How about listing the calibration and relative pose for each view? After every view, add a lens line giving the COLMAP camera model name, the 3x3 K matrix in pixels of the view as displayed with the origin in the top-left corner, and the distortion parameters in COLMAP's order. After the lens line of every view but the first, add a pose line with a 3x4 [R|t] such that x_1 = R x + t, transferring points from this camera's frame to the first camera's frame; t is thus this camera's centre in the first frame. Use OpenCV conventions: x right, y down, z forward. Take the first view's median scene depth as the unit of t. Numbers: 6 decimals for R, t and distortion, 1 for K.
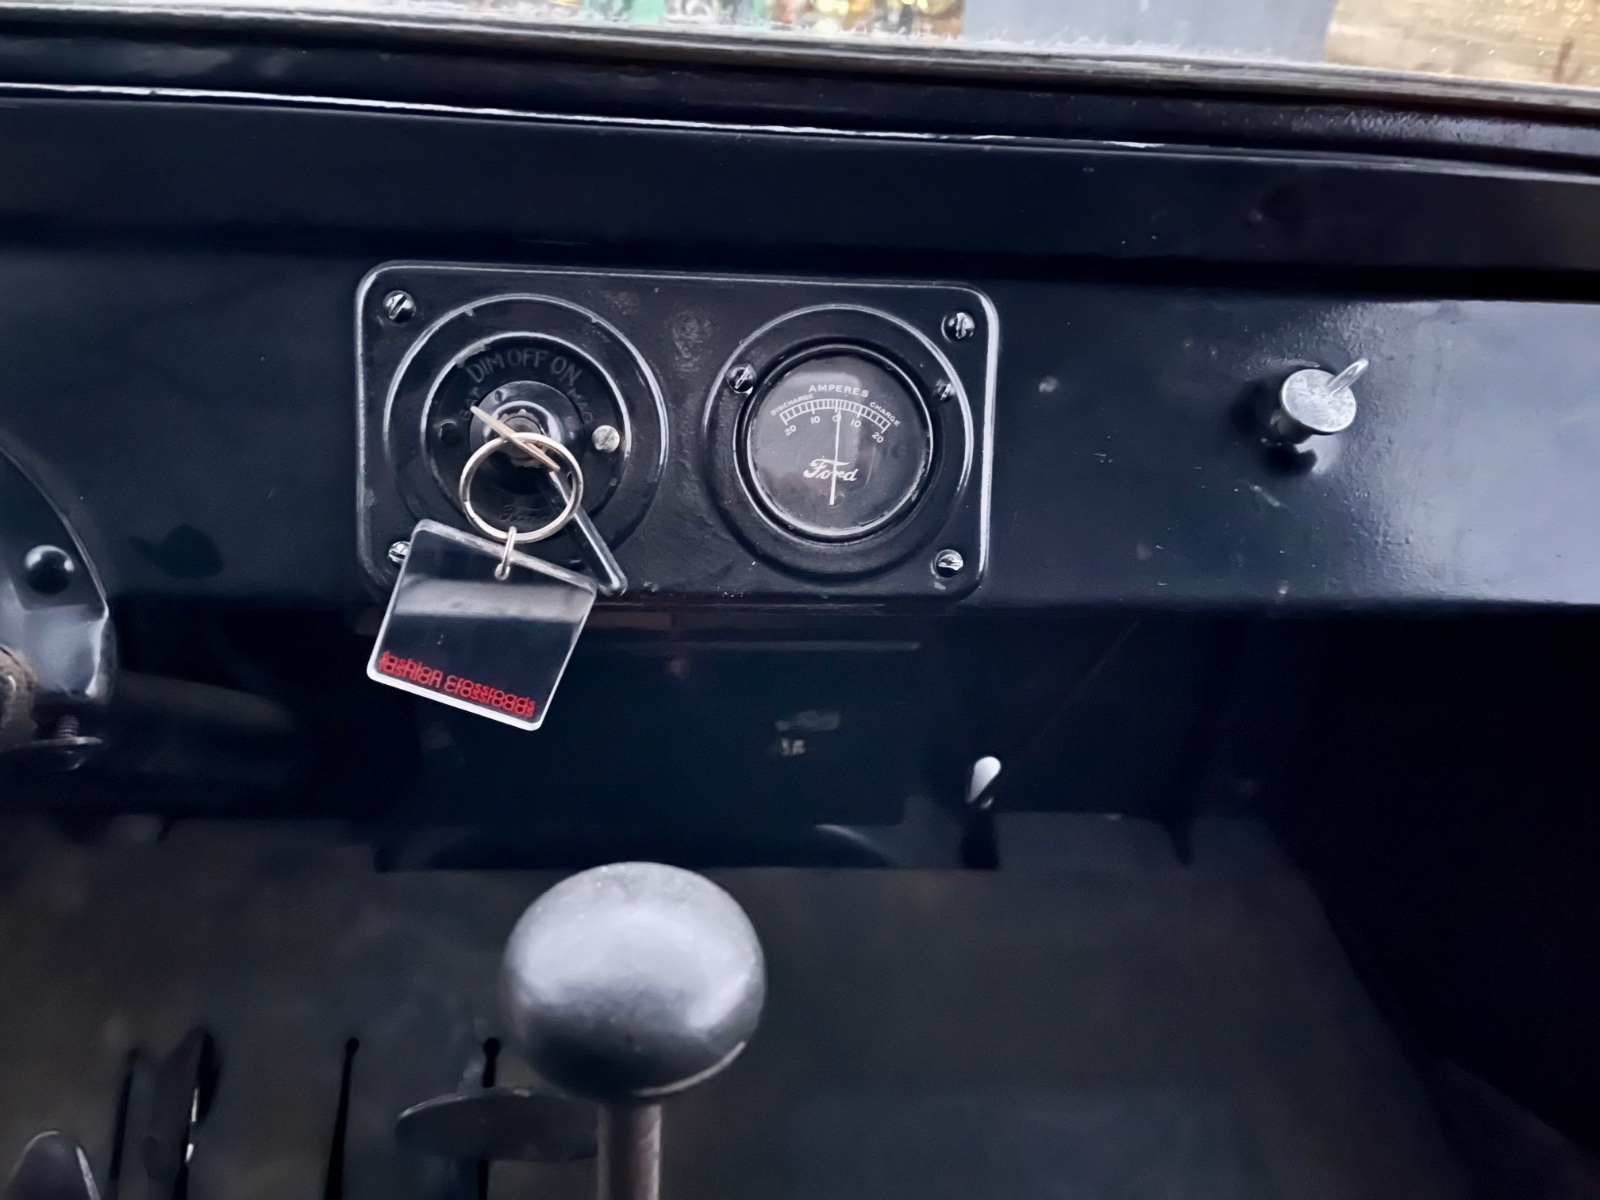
lens RADIAL K [[1187.7, 0, 795.4], [0, 1187.7, 596.7], [0, 0, 1]] dist [0.084177, -0.106997]
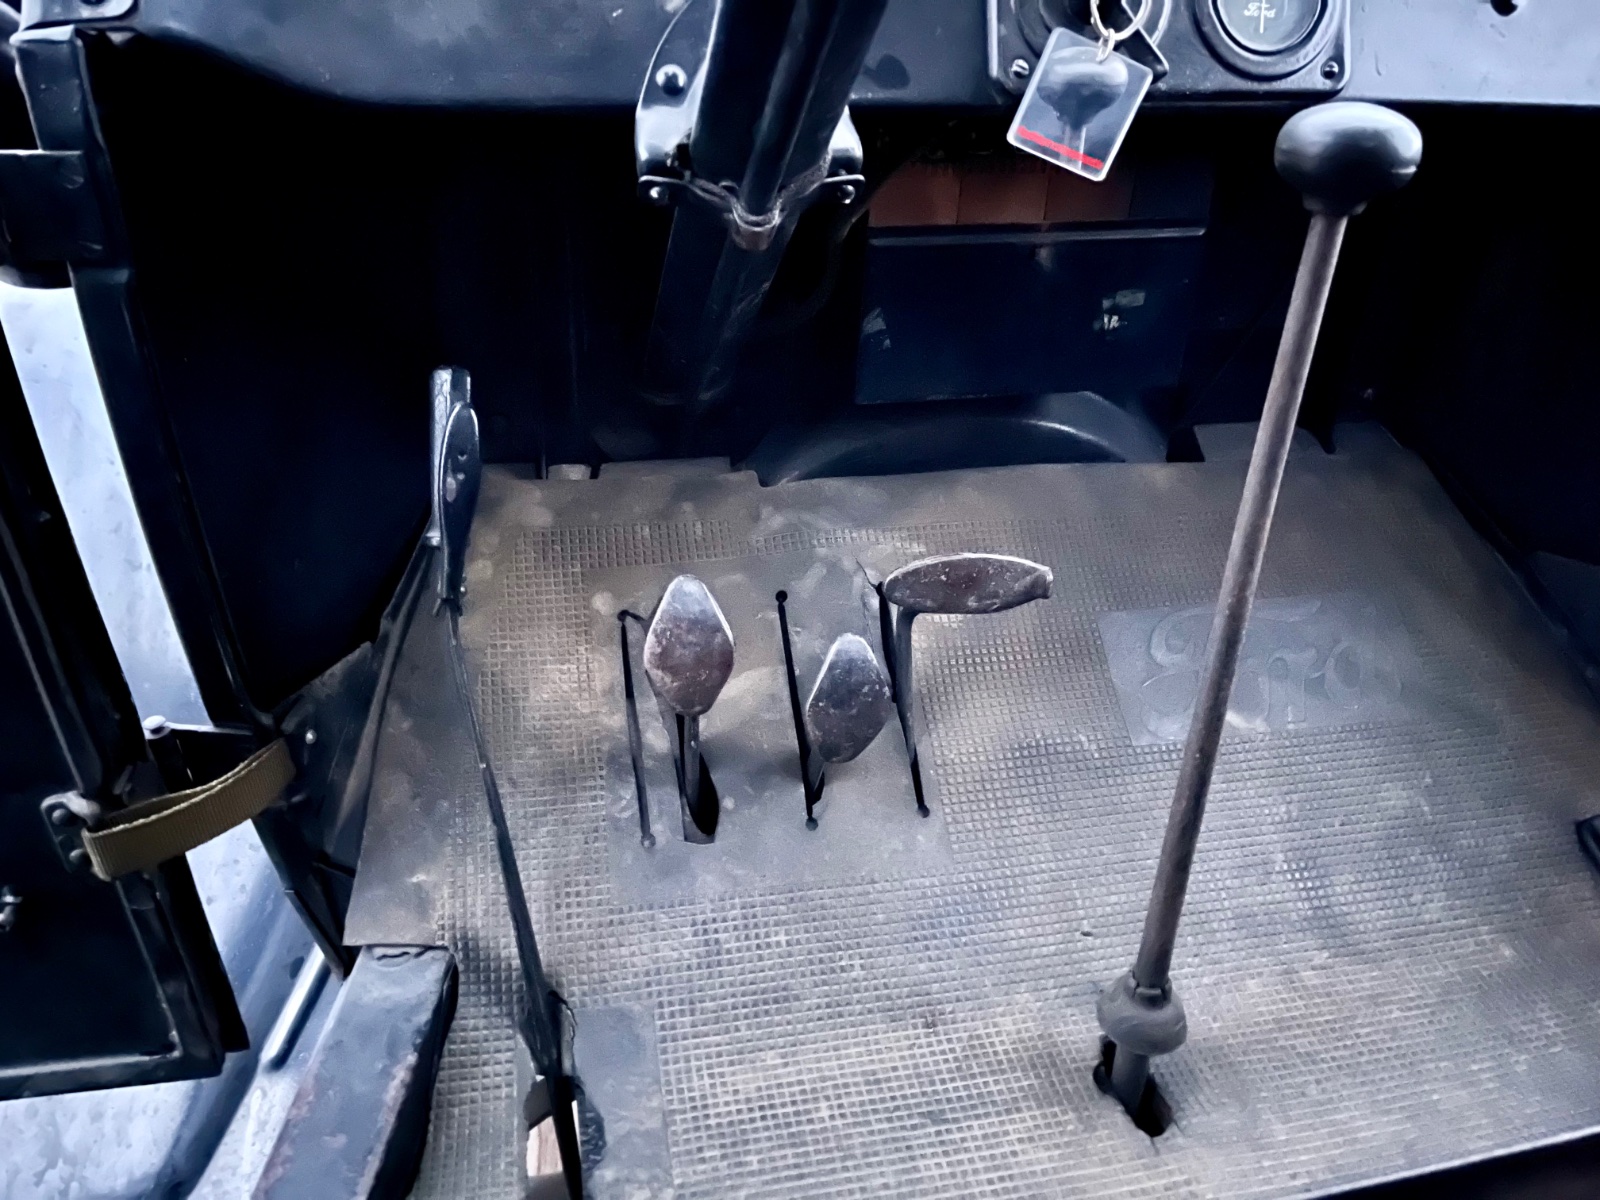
lens RADIAL K [[1187.7, 0, 795.4], [0, 1187.7, 596.7], [0, 0, 1]] dist [0.084177, -0.106997]
pose [[0.990482, -0.089392, 0.104667, -0.555107], [0.088266, 0.995979, 0.015346, 0.400593], [-0.105618, -0.005962, 0.994389, -0.370035]]
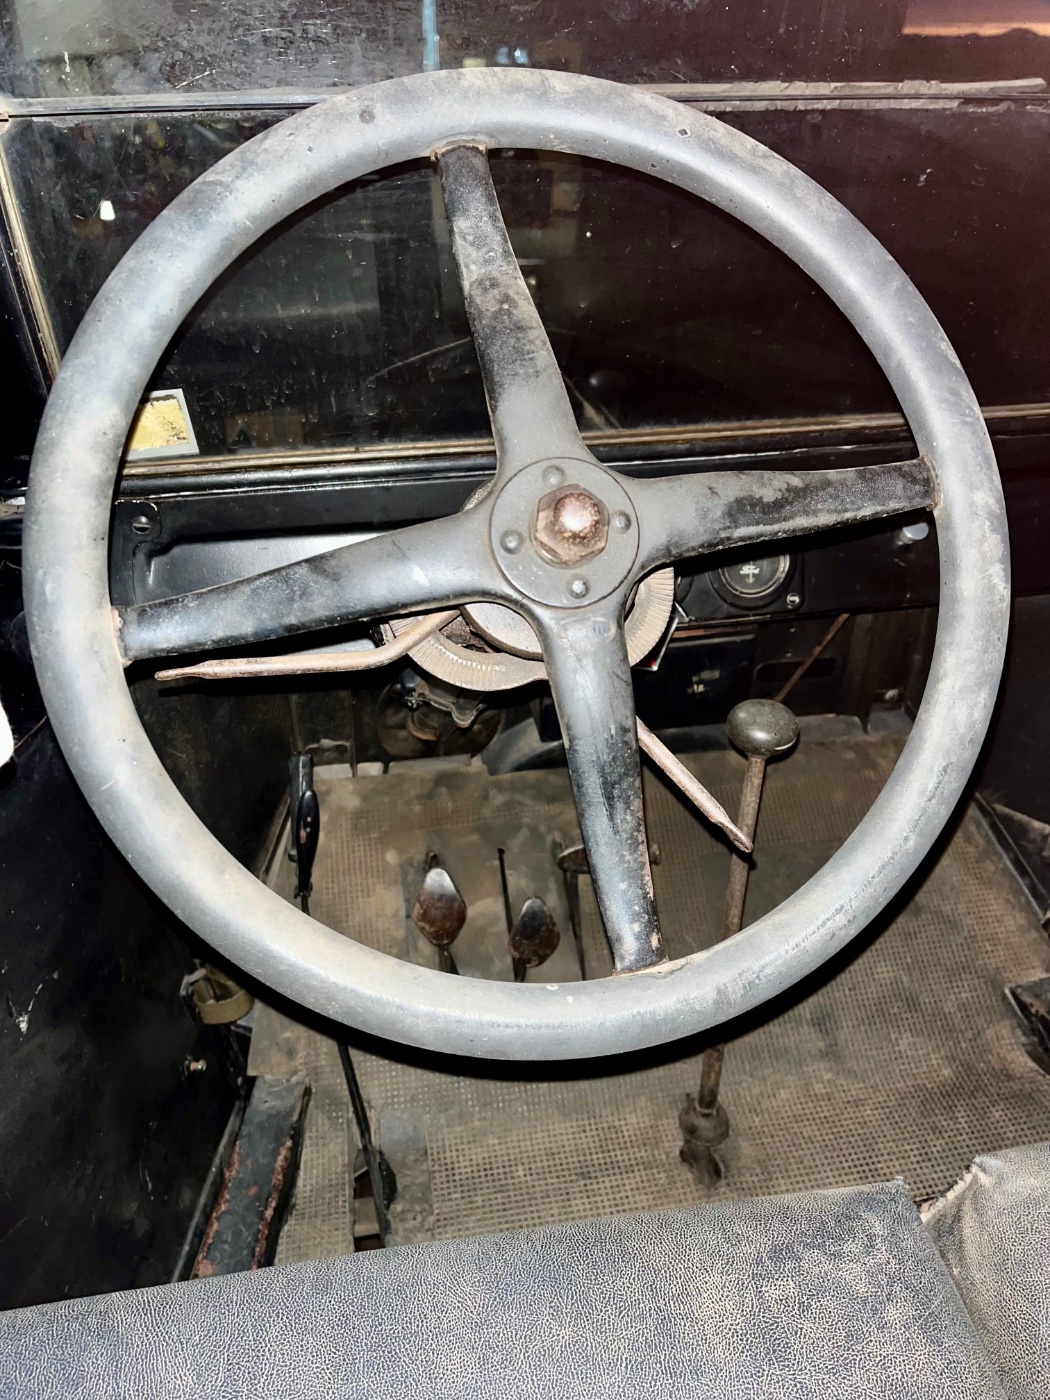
lens RADIAL K [[1053.8, 0, 525.0], [0, 1053.8, 700.0], [0, 0, 1]] dist [0.024643, 0.000270]
pose [[0.993020, -0.106563, 0.050543, -0.442930], [0.103924, 0.993212, 0.052252, 0.009268], [-0.055768, -0.046635, 0.997354, -1.006370]]
